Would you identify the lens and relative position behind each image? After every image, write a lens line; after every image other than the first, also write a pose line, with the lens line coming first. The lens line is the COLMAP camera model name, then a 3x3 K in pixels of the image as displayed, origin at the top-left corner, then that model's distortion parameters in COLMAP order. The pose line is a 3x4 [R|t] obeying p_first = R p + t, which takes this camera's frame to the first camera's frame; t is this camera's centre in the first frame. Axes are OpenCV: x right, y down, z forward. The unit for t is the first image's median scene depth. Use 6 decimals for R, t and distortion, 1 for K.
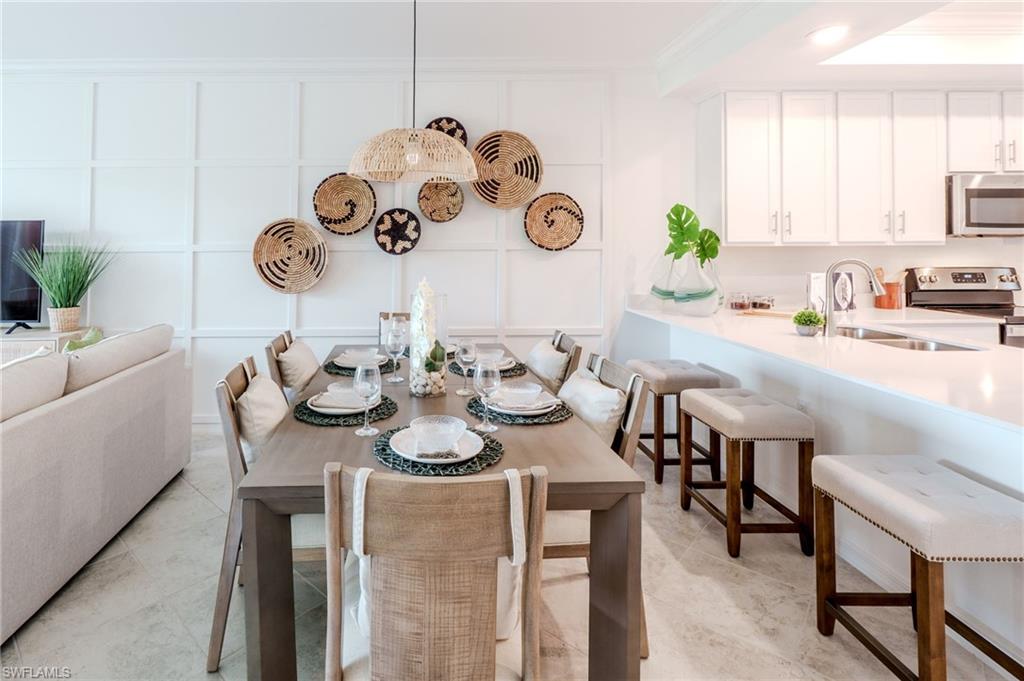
lens RADIAL K [[498.5, 0, 421.4], [0, 498.5, 236.2], [0, 0, 1]] dist [-0.004102, 0.000324]
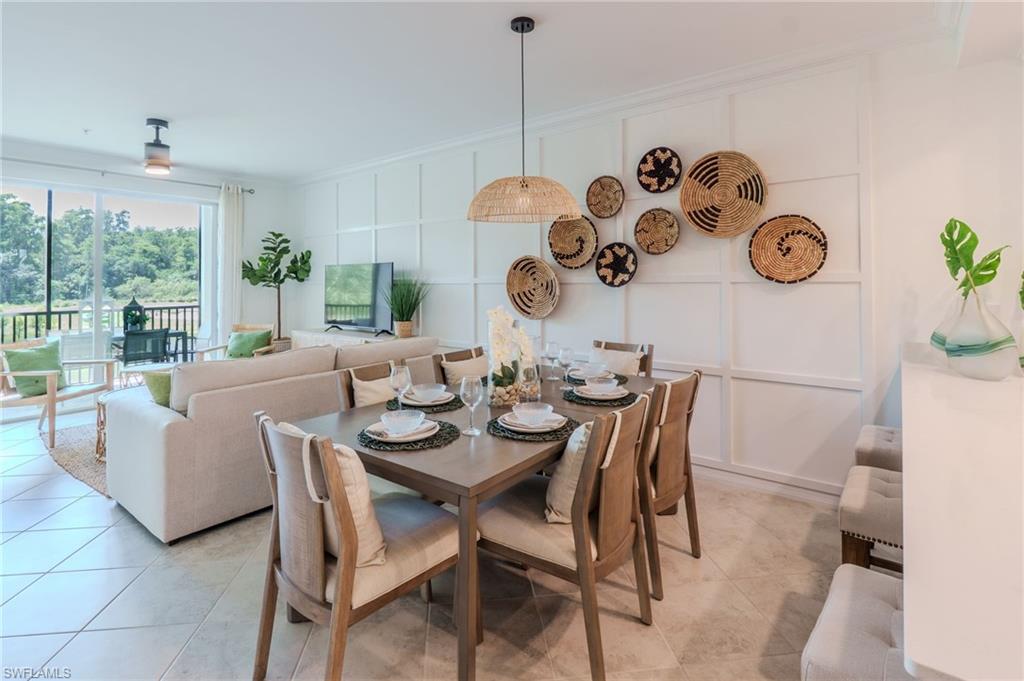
lens RADIAL K [[489.8, 0, 517.2], [0, 489.8, 269.1], [0, 0, 1]] dist [-0.002490, -0.001445]
pose [[0.790598, -0.015723, -0.612134, 0.413288], [0.016555, 0.999854, -0.004300, 0.000593], [0.612112, -0.006734, 0.790742, 0.062485]]
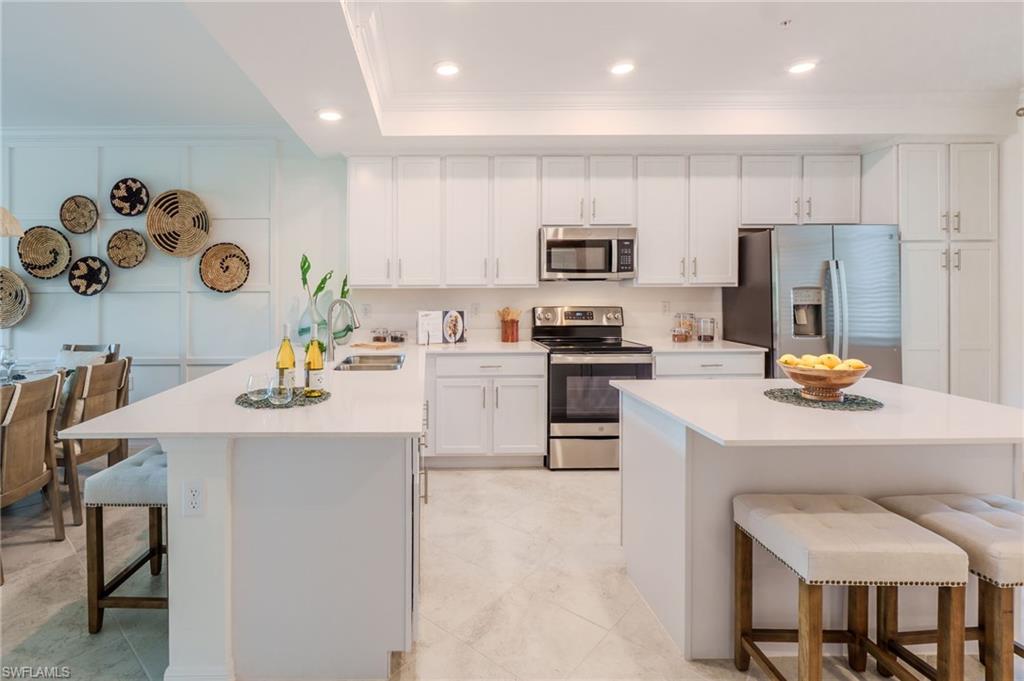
lens RADIAL K [[501.1, 0, 430.8], [0, 501.1, 286.8], [0, 0, 1]] dist [-0.002924, -0.000469]
pose [[0.999999, -0.000351, -0.001174, 0.751787], [0.000371, 0.999856, 0.016978, -0.003937], [0.001168, -0.016978, 0.999855, -0.174414]]
